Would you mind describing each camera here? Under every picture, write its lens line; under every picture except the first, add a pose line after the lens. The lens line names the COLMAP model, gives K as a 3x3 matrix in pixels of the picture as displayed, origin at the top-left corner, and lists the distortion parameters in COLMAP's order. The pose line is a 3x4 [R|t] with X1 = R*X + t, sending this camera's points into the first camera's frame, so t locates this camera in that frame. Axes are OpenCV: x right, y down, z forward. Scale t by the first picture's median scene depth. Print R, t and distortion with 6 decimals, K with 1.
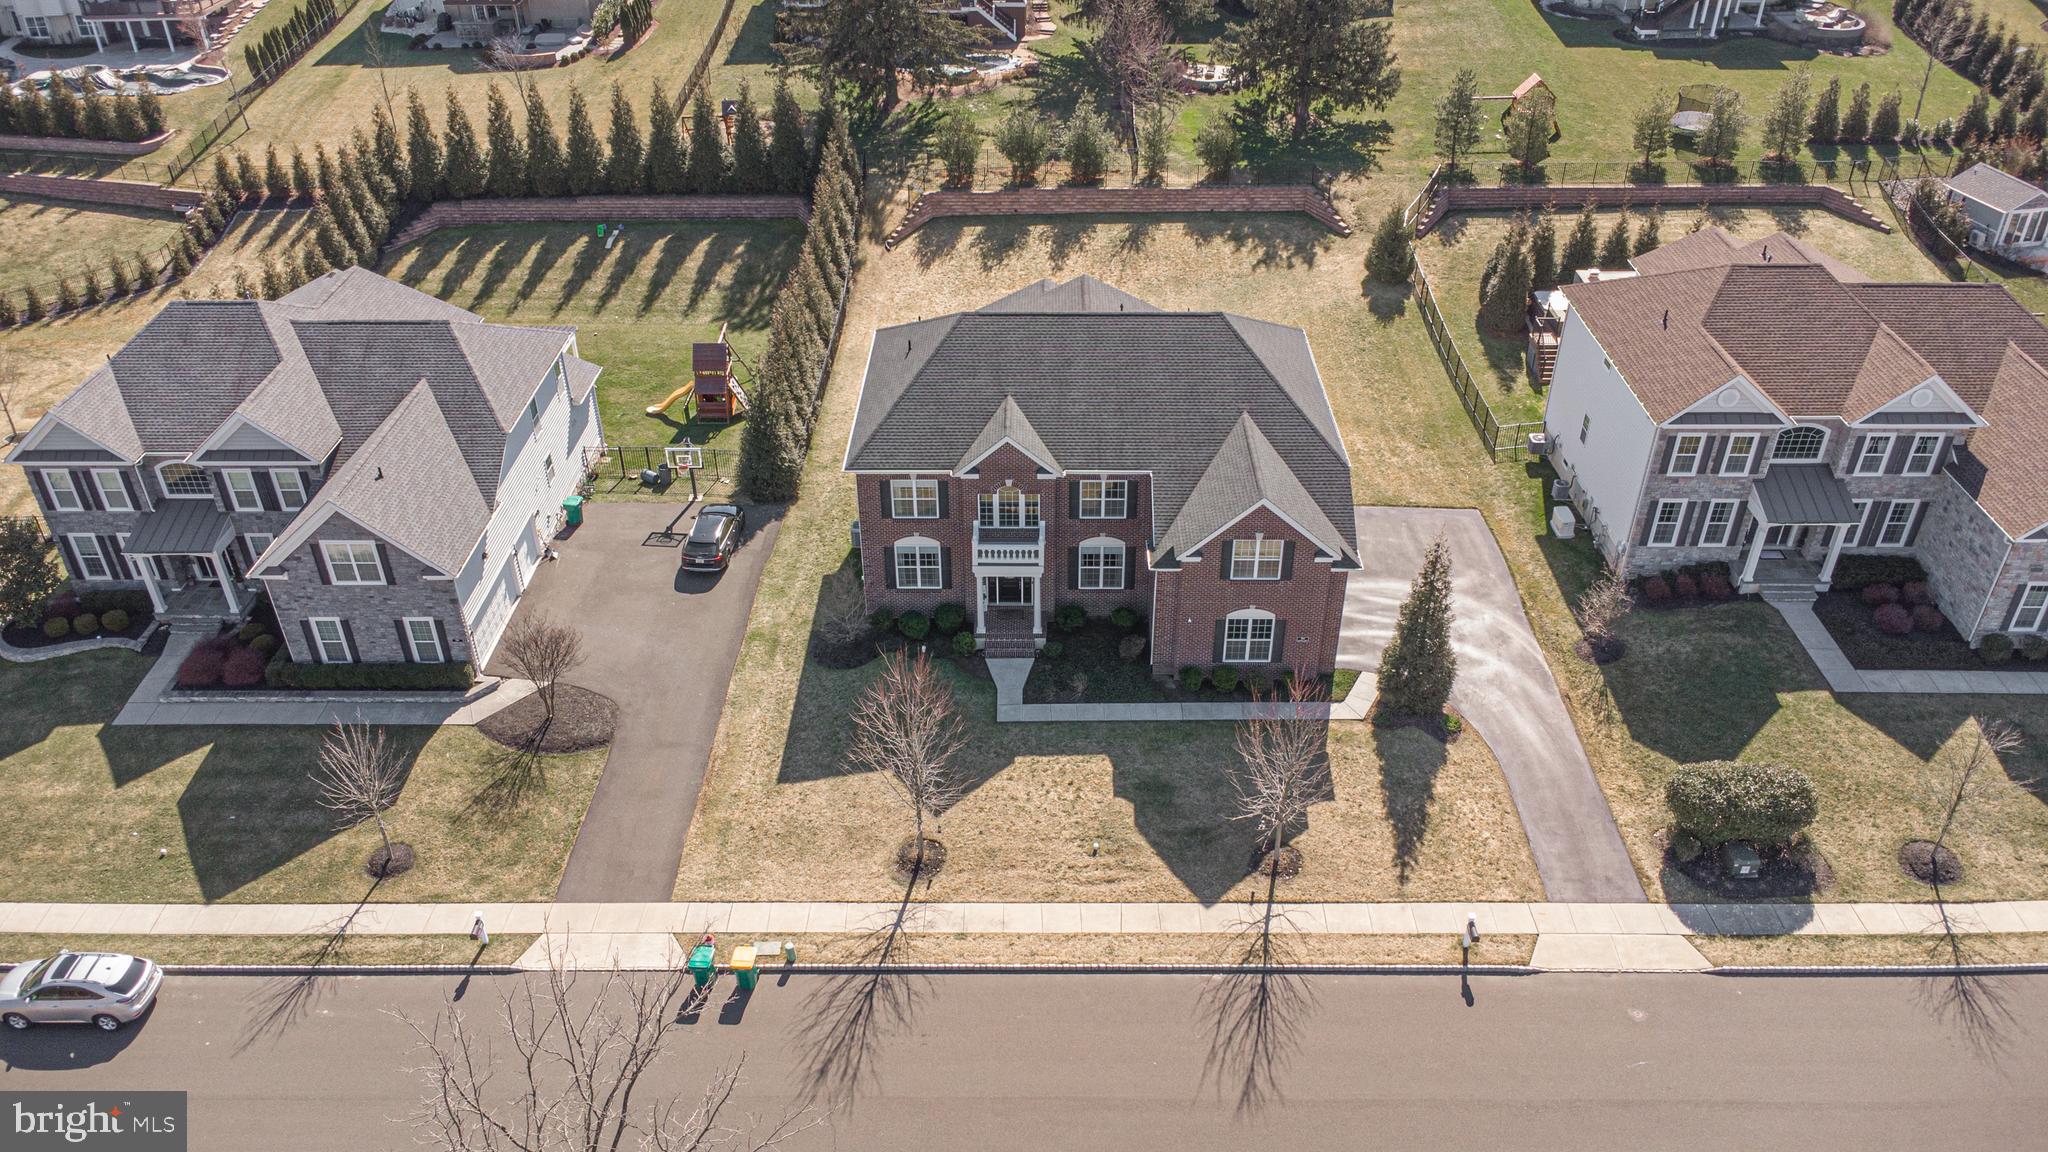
lens RADIAL K [[1500.0, 0, 1025.2], [0, 1500.0, 575.5], [0, 0, 1]] dist [0.018550, -0.003698]
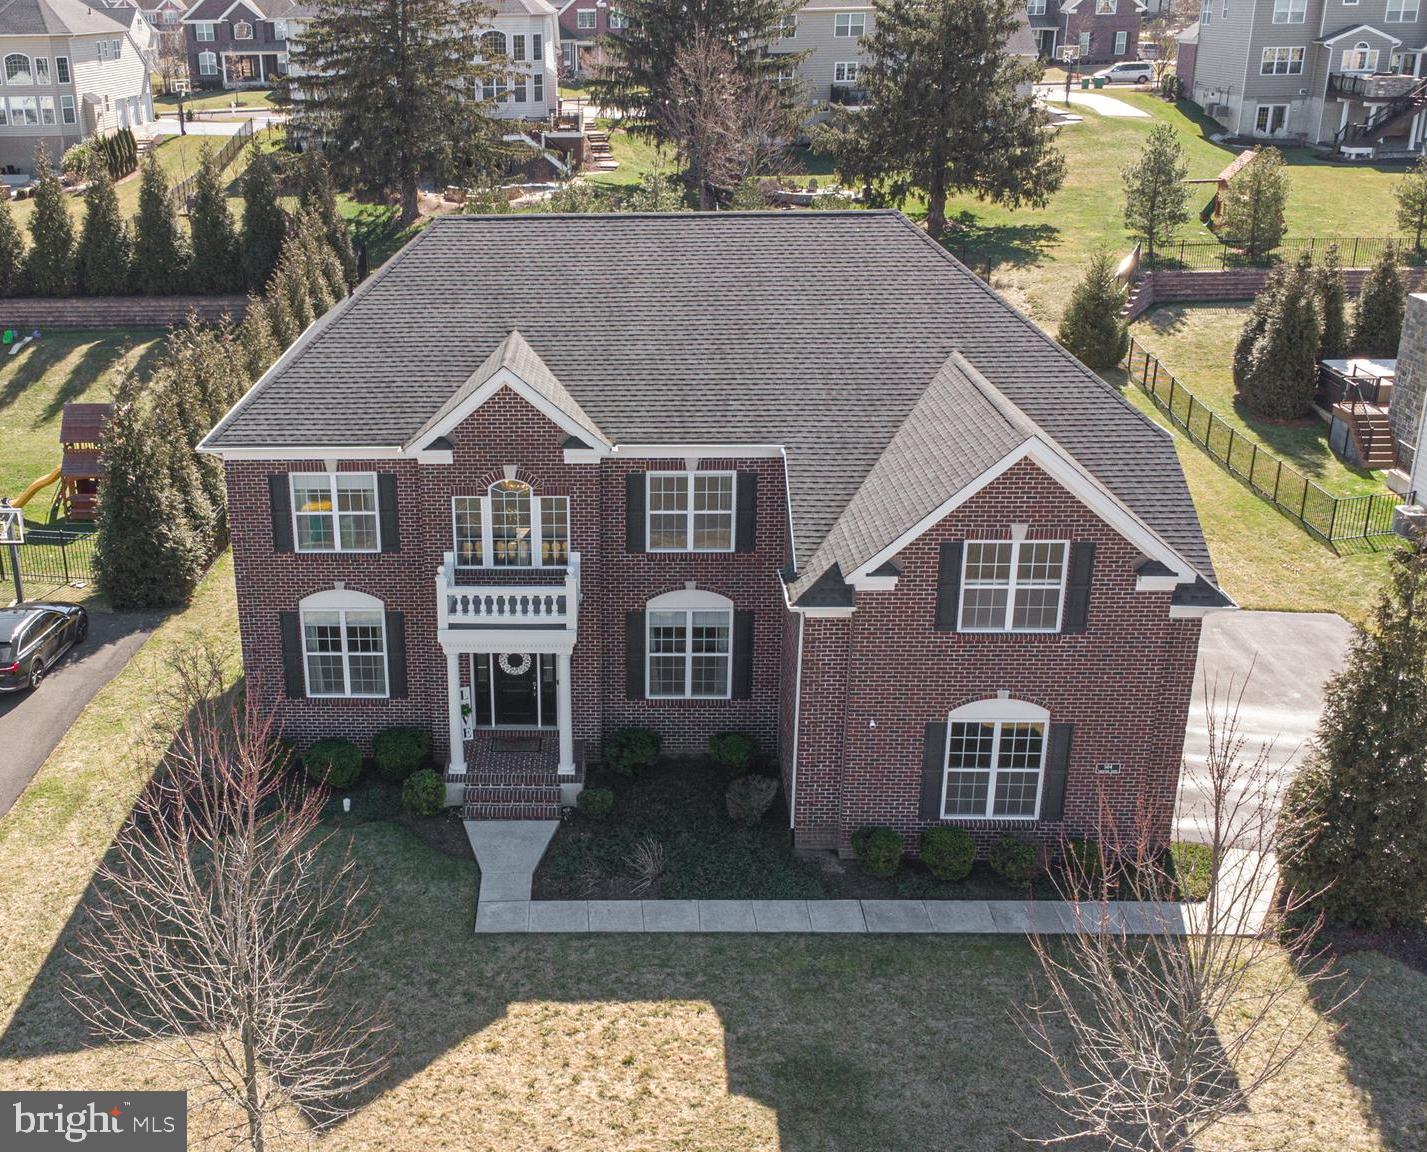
lens RADIAL K [[1529.6, 0, 539.3], [0, 1529.6, 566.9], [0, 0, 1]] dist [0.015006, 0.000000]
pose [[0.999227, -0.000190, -0.039318, 0.019655], [-0.008916, 0.972844, -0.231290, 0.090882], [0.038294, 0.231461, 0.972090, 0.471425]]
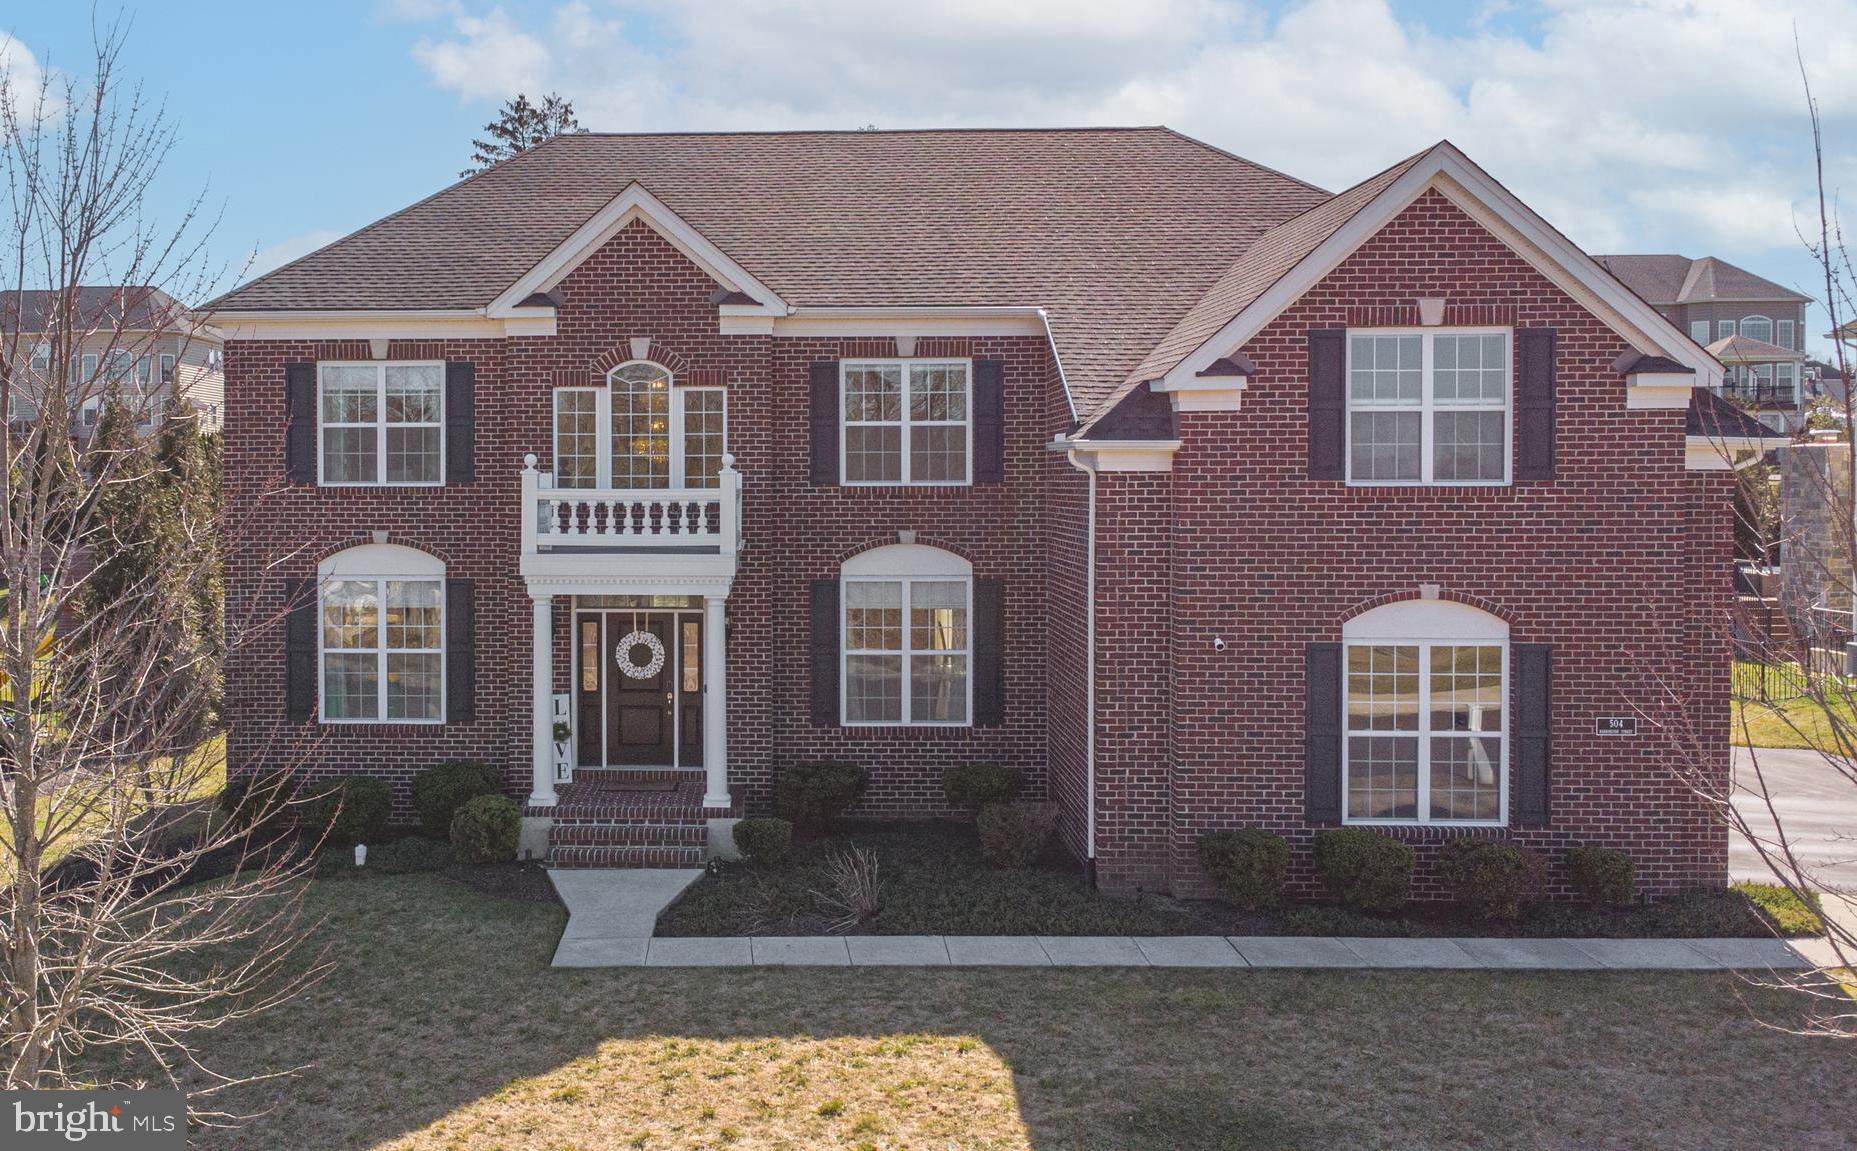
lens RADIAL K [[1678.8, 0, 705.3], [0, 1678.8, 496.8], [0, 0, 1]] dist [0.022167, -0.006796]
pose [[0.999419, 0.004446, -0.033781, 0.017657], [-0.022208, 0.836914, -0.546884, 0.179633], [0.025841, 0.547317, 0.836526, 0.661766]]
